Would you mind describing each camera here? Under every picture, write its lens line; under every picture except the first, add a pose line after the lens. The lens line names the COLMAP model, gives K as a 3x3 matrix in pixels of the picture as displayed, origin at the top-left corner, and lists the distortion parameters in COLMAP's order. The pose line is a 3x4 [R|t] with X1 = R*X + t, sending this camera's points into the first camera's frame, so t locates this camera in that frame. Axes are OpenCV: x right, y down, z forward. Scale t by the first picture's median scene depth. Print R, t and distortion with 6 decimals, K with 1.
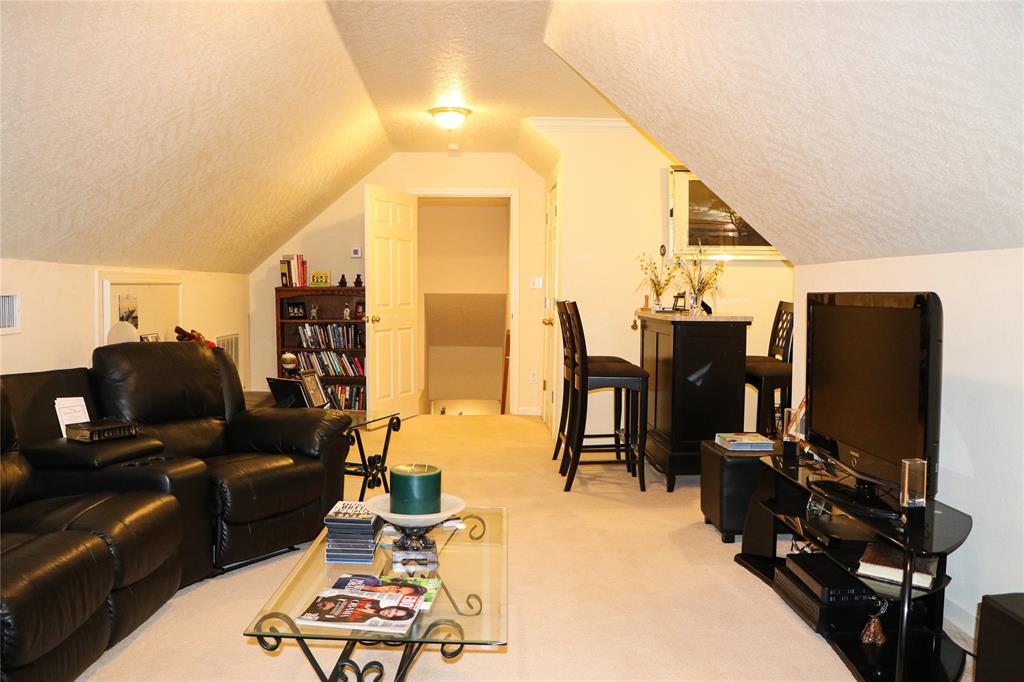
lens RADIAL K [[916.2, 0, 510.9], [0, 916.2, 344.6], [0, 0, 1]] dist [-0.170724, -0.000321]
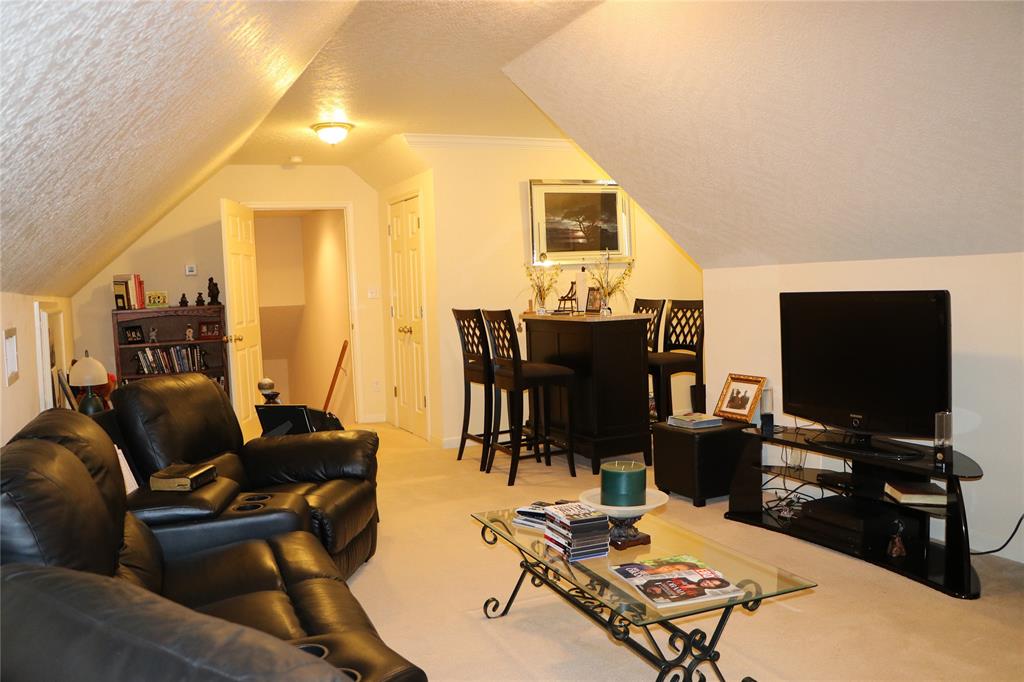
lens RADIAL K [[916.2, 0, 510.1], [0, 916.2, 345.8], [0, 0, 1]] dist [-0.170724, -0.000321]
pose [[0.905235, -0.068813, 0.419302, -0.339591], [0.067665, 0.997552, 0.017631, -0.020149], [-0.419489, 0.012412, 0.907676, 0.017018]]
